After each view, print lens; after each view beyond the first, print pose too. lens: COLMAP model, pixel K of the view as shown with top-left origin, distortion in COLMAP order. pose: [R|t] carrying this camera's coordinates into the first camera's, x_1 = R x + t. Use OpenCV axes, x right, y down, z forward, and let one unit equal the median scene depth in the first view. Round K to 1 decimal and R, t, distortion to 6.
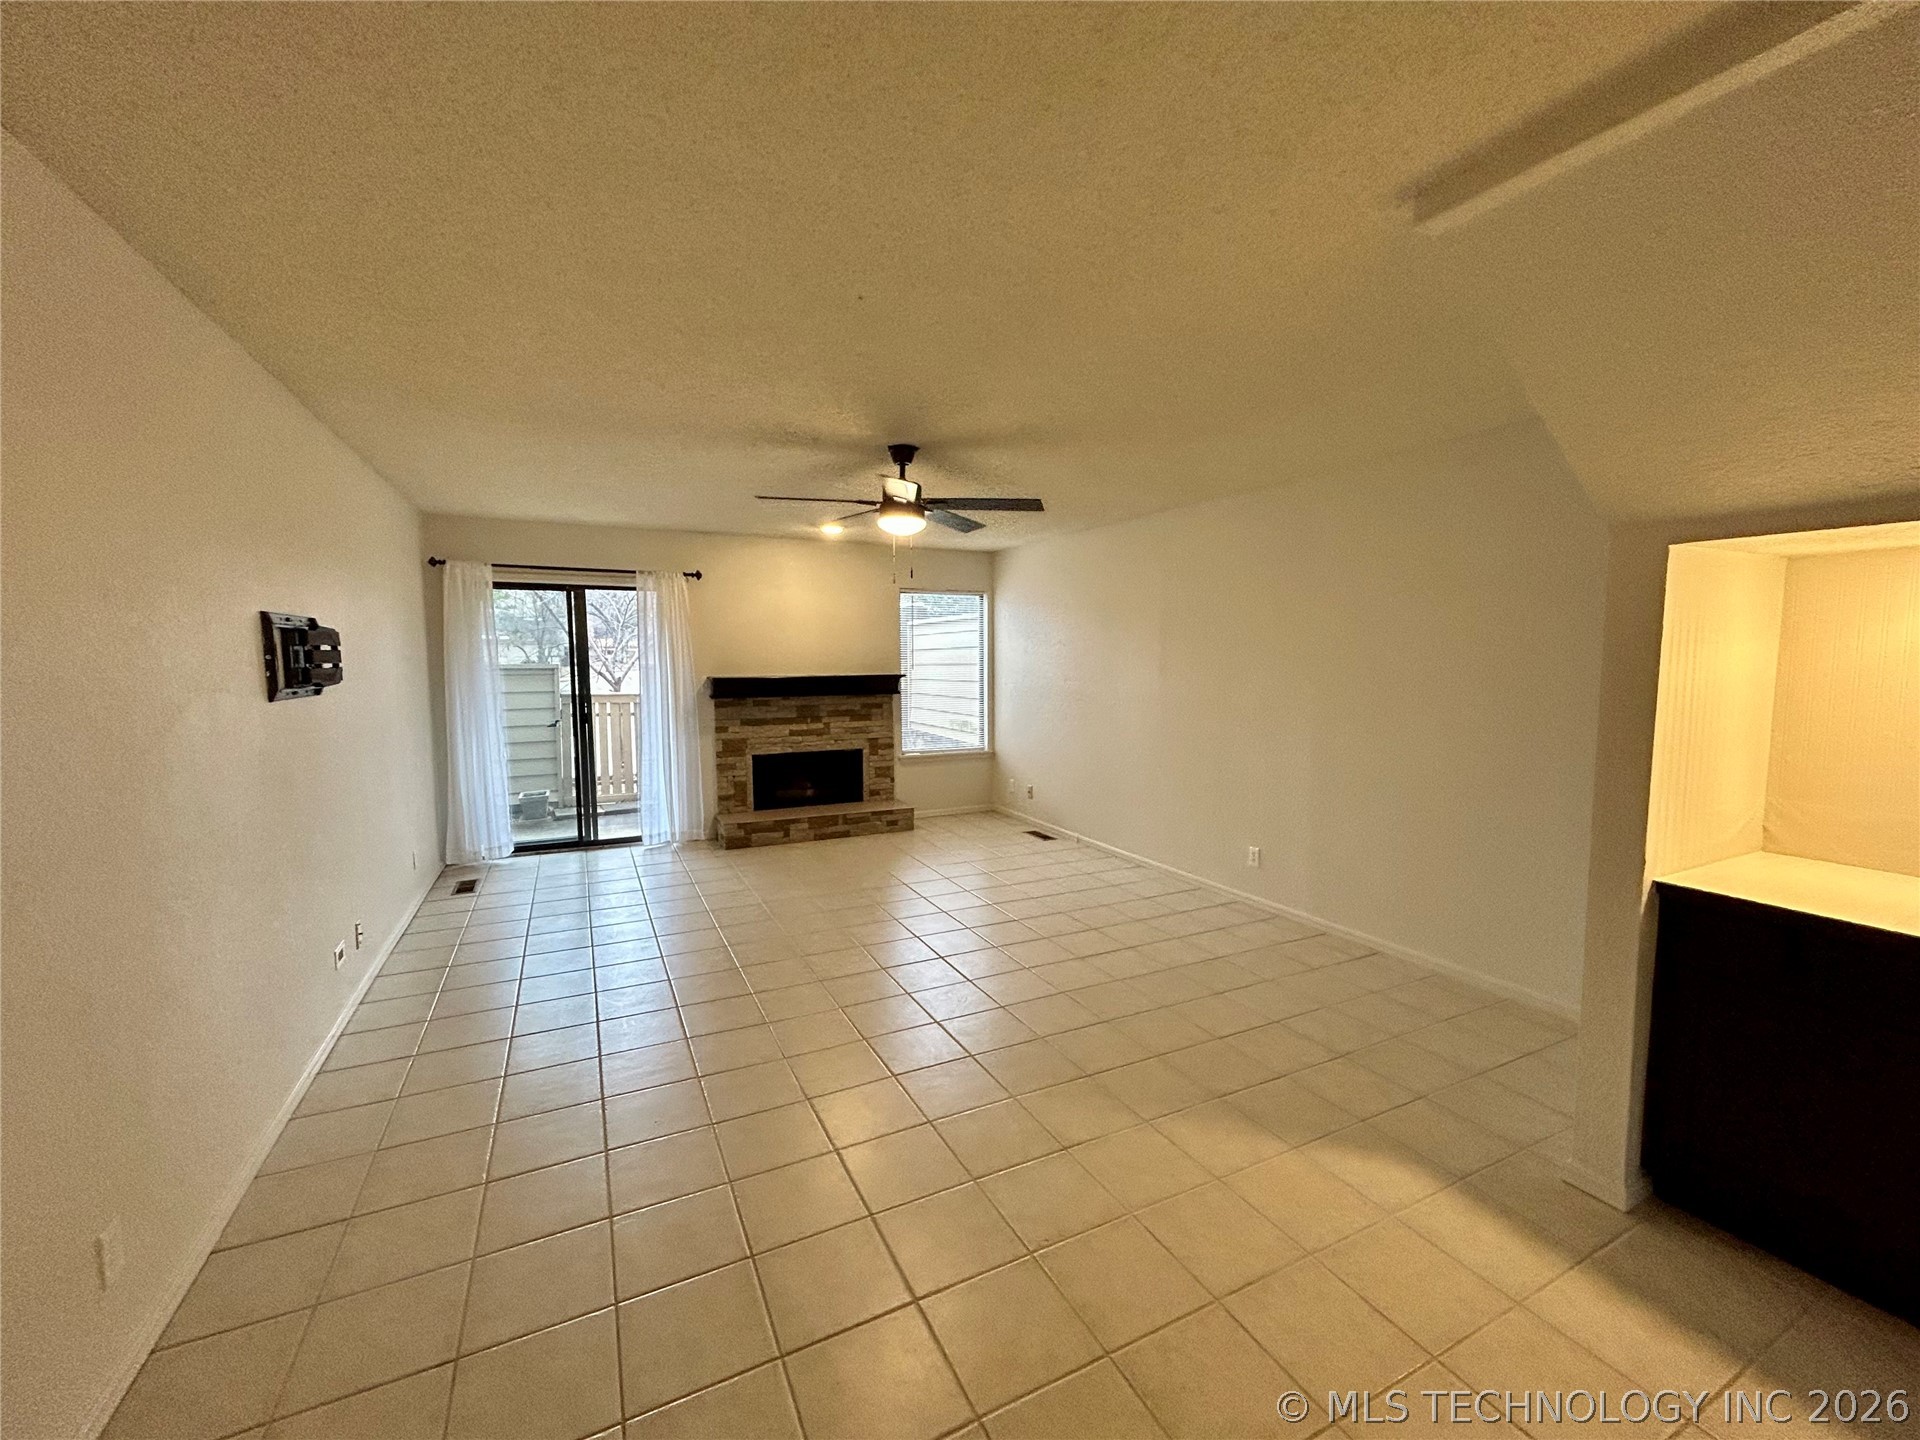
lens RADIAL K [[777.2, 0, 966.6], [0, 777.2, 722.1], [0, 0, 1]] dist [-0.001021, 0.000423]
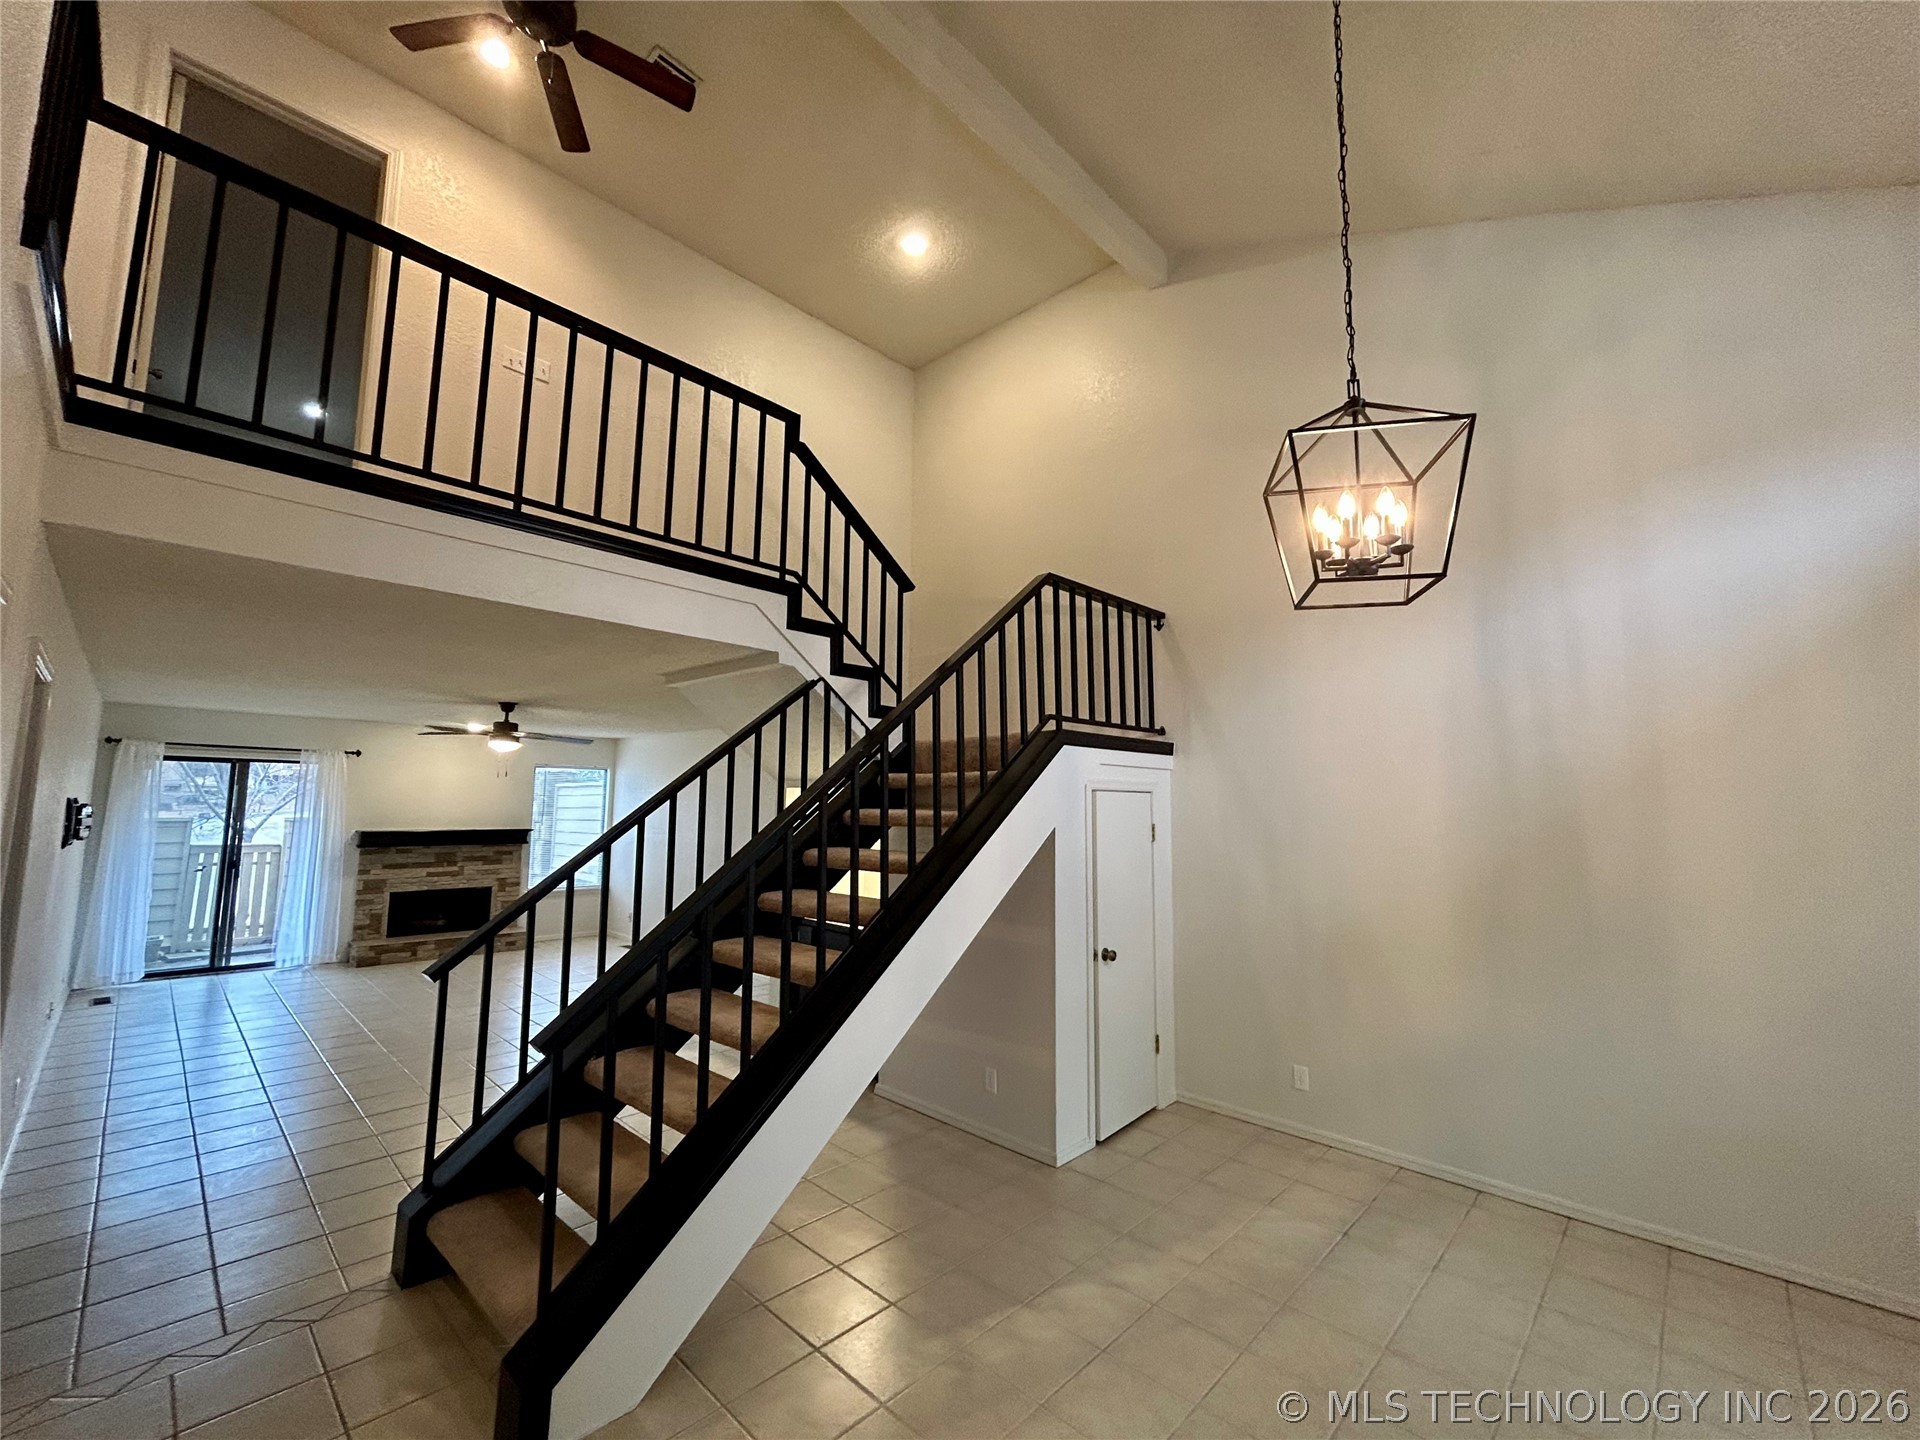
lens RADIAL K [[777.2, 0, 965.2], [0, 777.2, 721.0], [0, 0, 1]] dist [-0.001021, 0.000423]
pose [[0.940872, 0.049999, 0.335052, 0.175162], [0.015168, 0.981838, -0.189112, 0.021938], [-0.338422, 0.183012, 0.923026, -0.560958]]
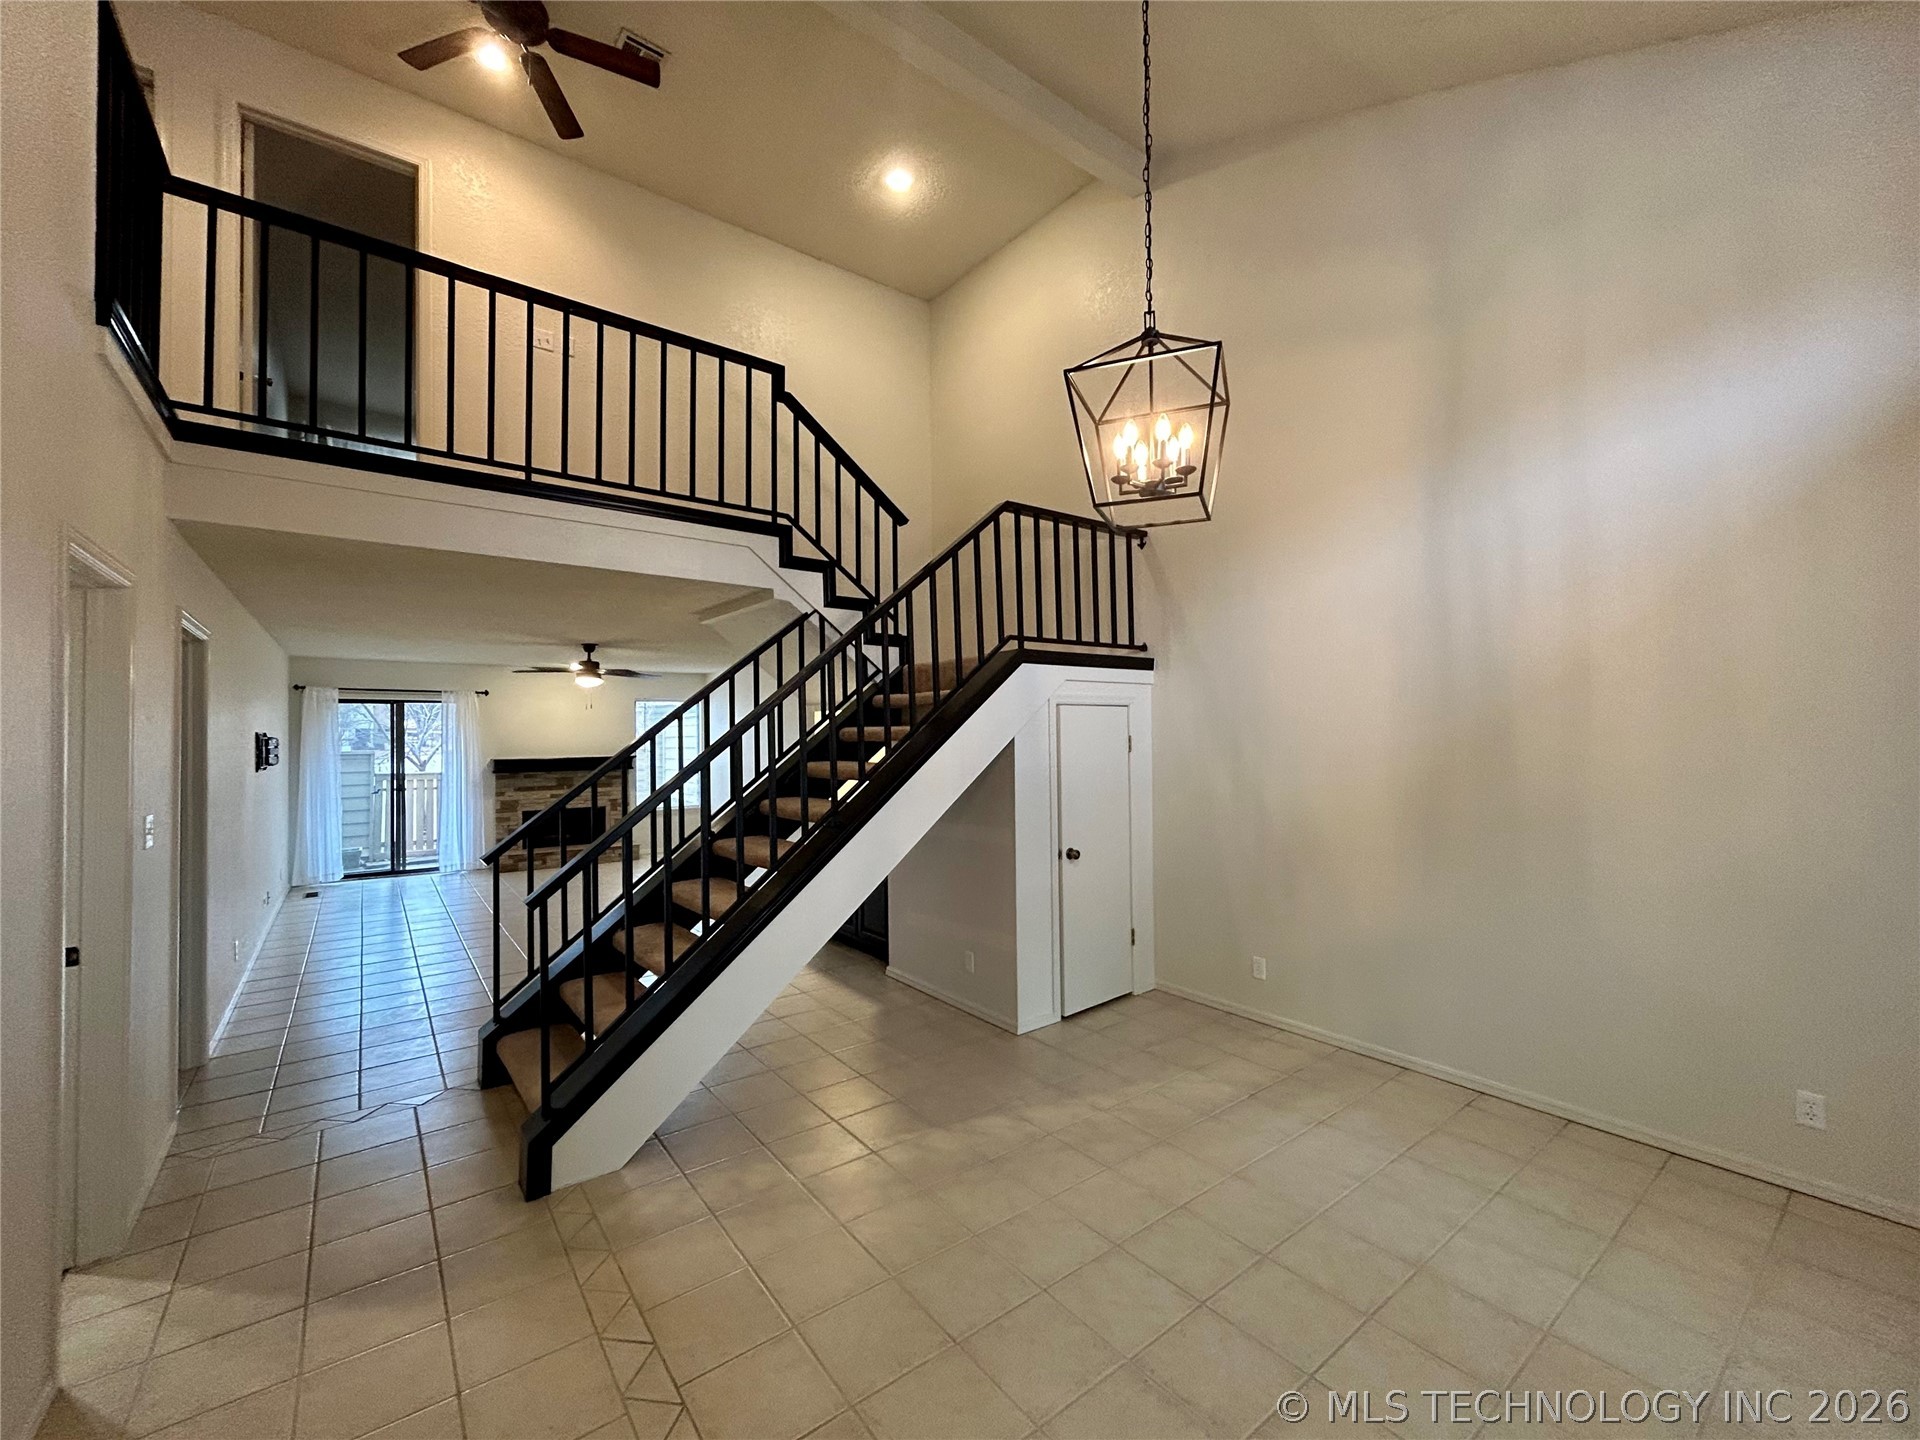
lens RADIAL K [[777.2, 0, 964.3], [0, 777.2, 721.9], [0, 0, 1]] dist [-0.001021, 0.000423]
pose [[0.981720, -0.003316, 0.190303, 0.279557], [0.022642, 0.994783, -0.099465, 0.040440], [-0.188981, 0.101955, 0.976674, -0.650293]]
